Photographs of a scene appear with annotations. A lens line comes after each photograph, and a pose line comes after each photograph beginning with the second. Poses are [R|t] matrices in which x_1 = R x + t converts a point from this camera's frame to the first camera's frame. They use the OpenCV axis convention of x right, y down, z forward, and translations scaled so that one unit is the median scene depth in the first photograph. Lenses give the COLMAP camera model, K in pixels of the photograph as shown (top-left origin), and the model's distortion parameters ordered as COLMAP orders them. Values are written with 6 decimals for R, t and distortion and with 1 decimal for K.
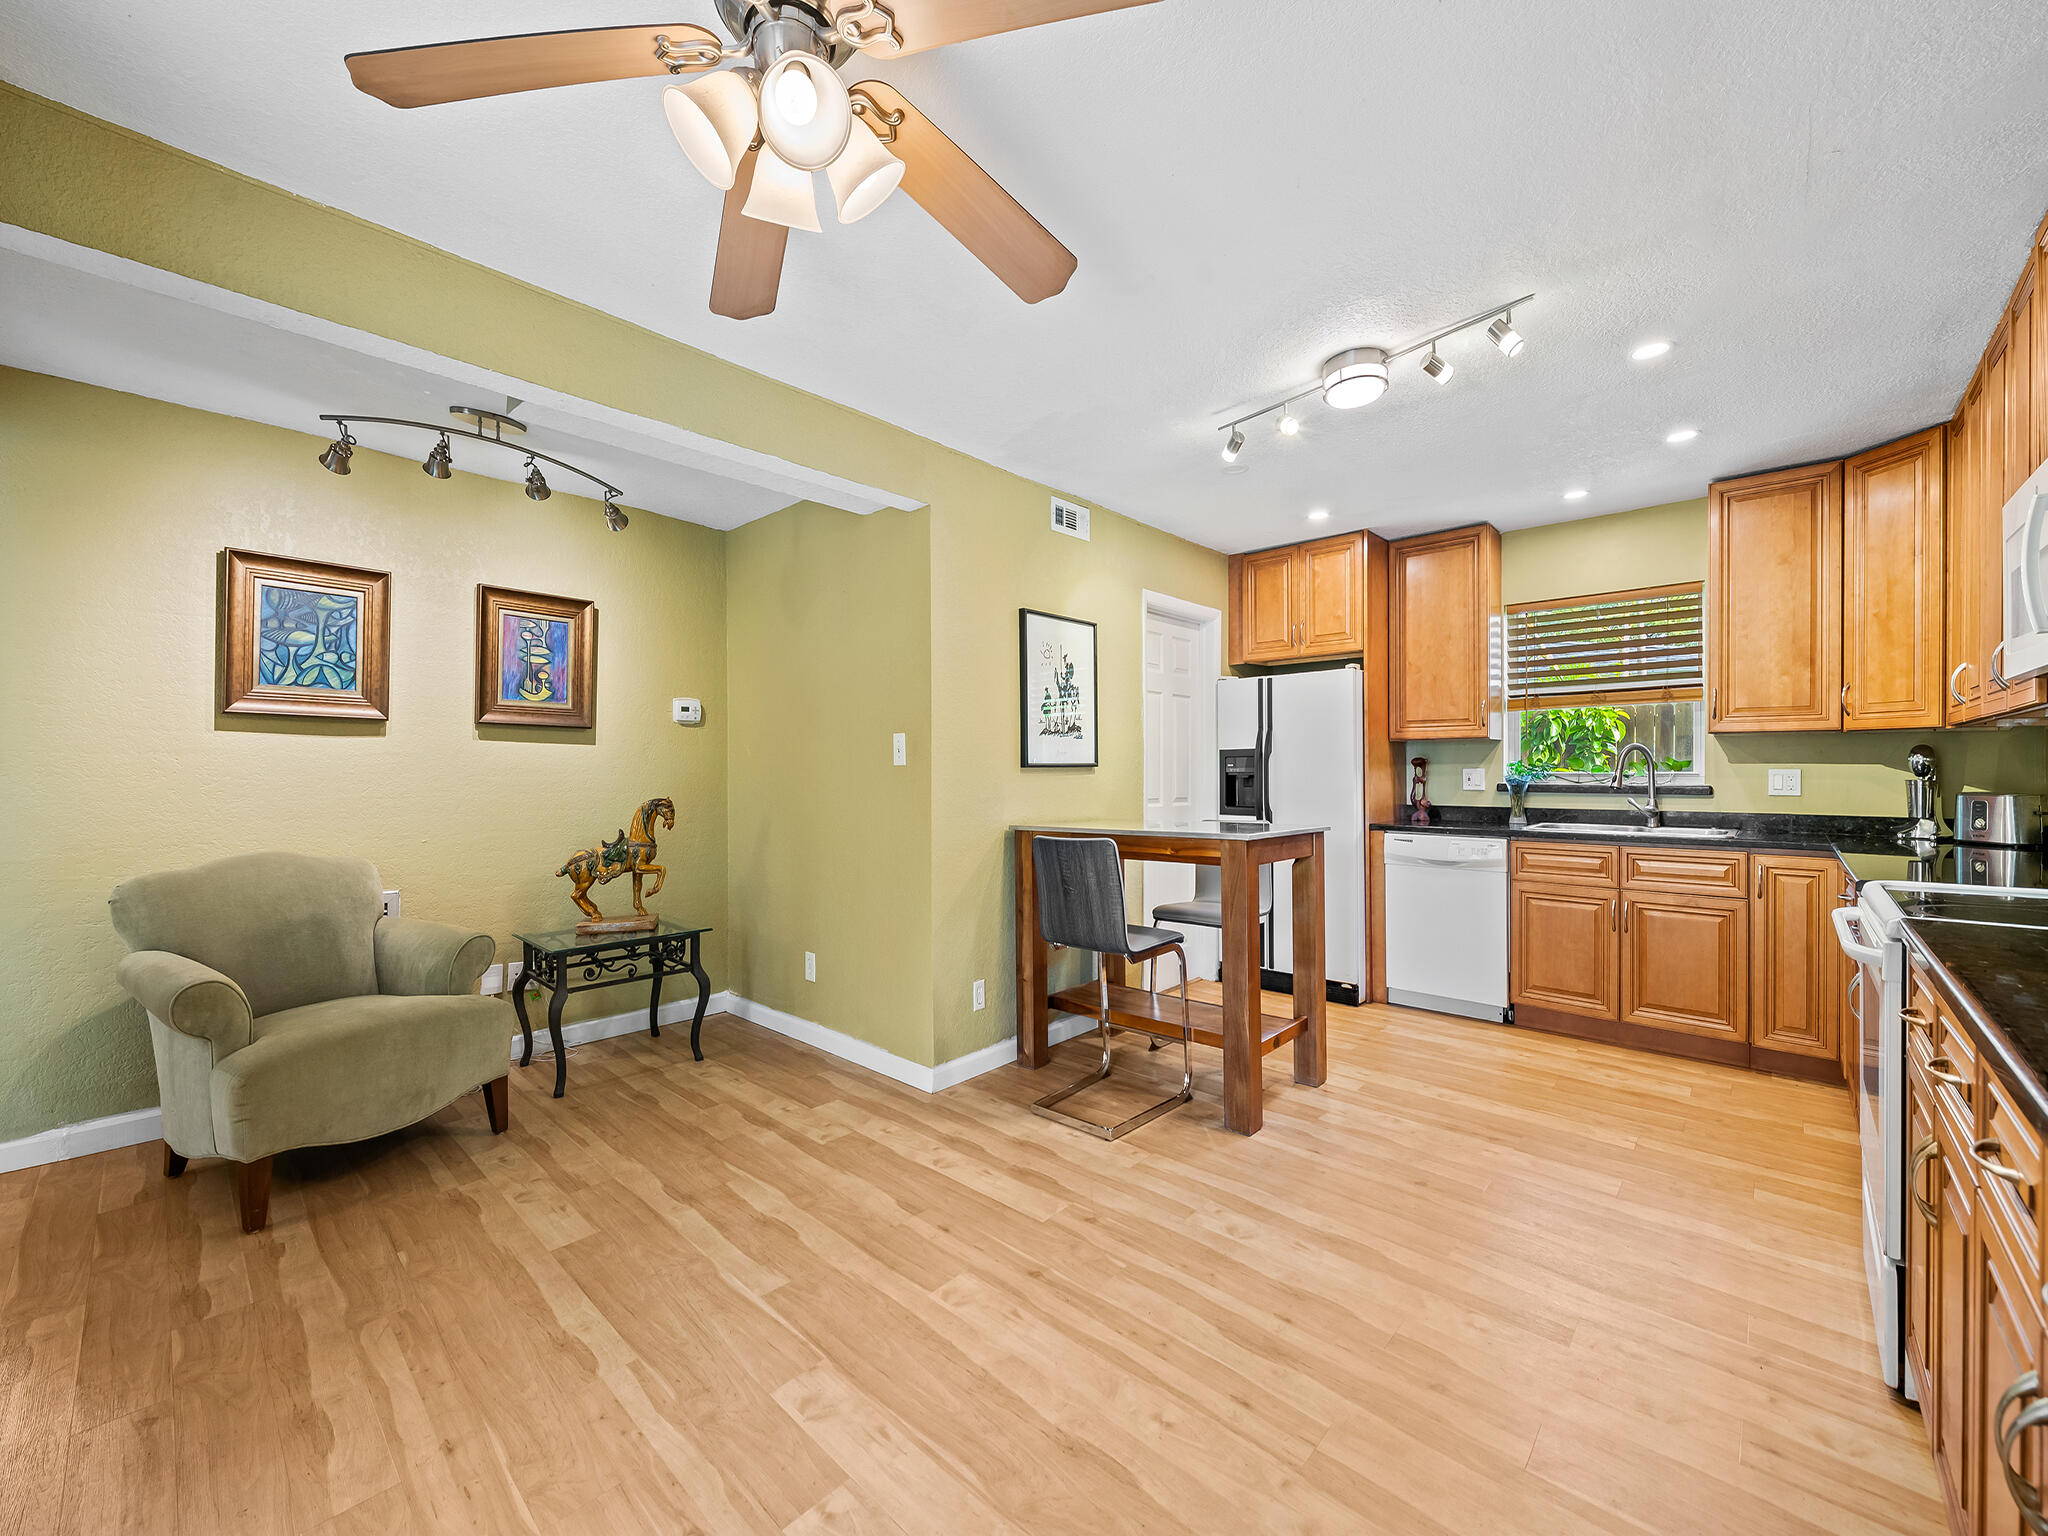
lens RADIAL K [[820.5, 0, 1006.8], [0, 820.5, 768.1], [0, 0, 1]] dist [-0.001412, -0.000212]
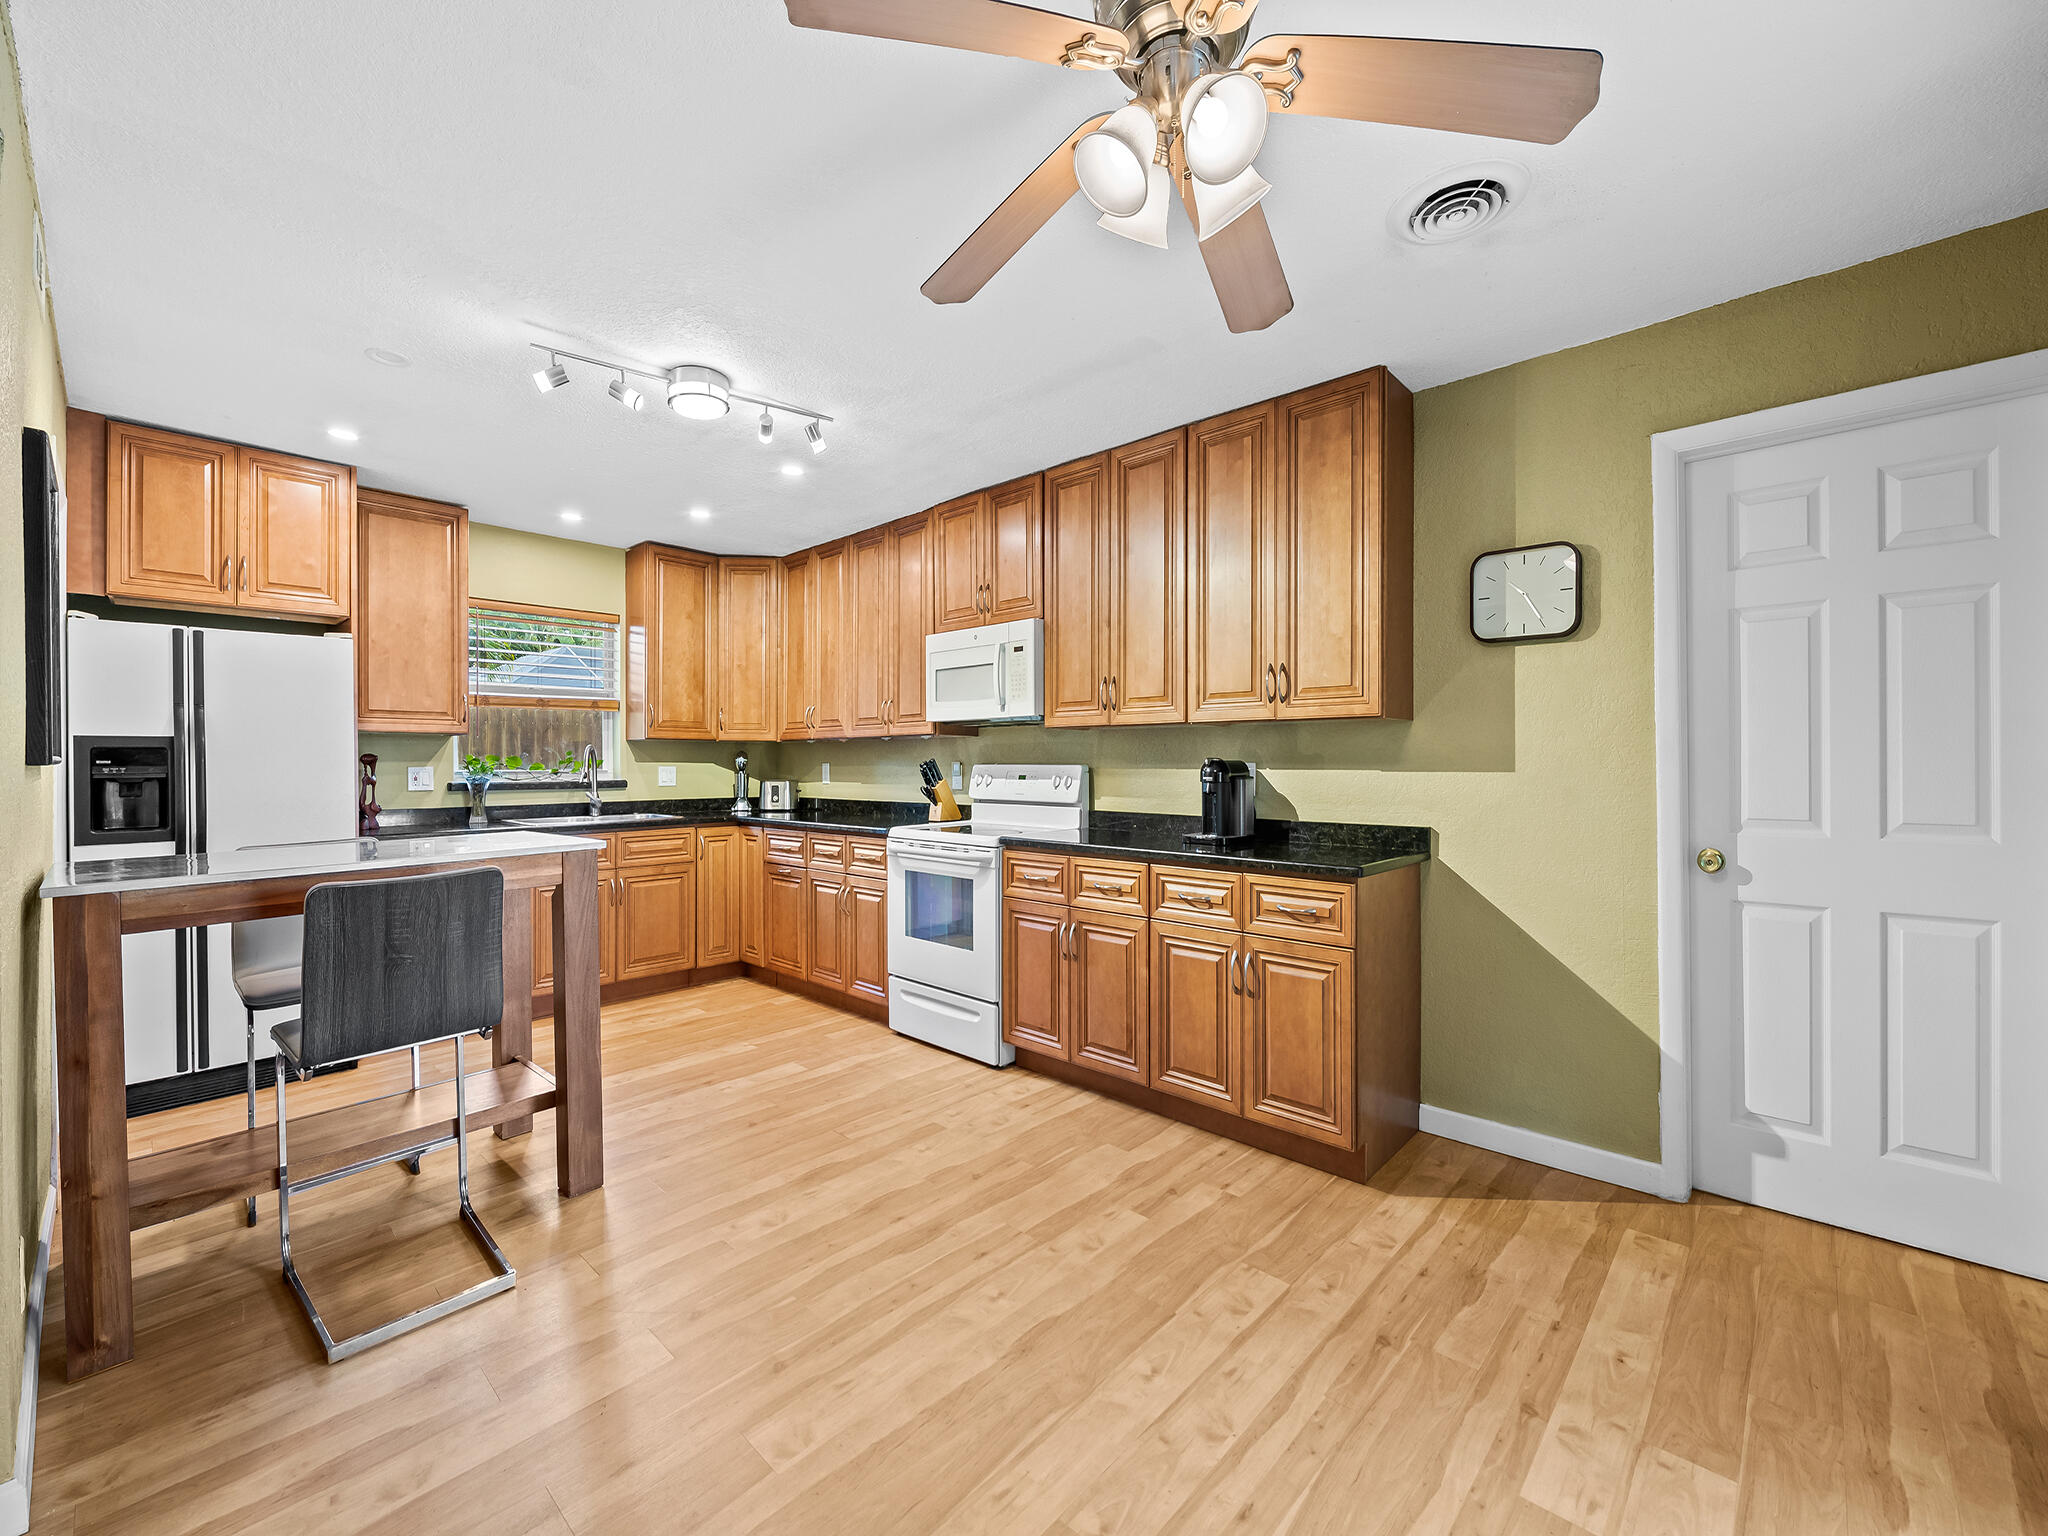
lens RADIAL K [[858.0, 0, 1022.1], [0, 858.0, 762.6], [0, 0, 1]] dist [0.003661, -0.001343]
pose [[-0.021746, 0.003540, 0.999757, -0.533006], [0.001866, 0.999992, -0.003500, 0.000546], [-0.999762, 0.001789, -0.021752, 0.479451]]
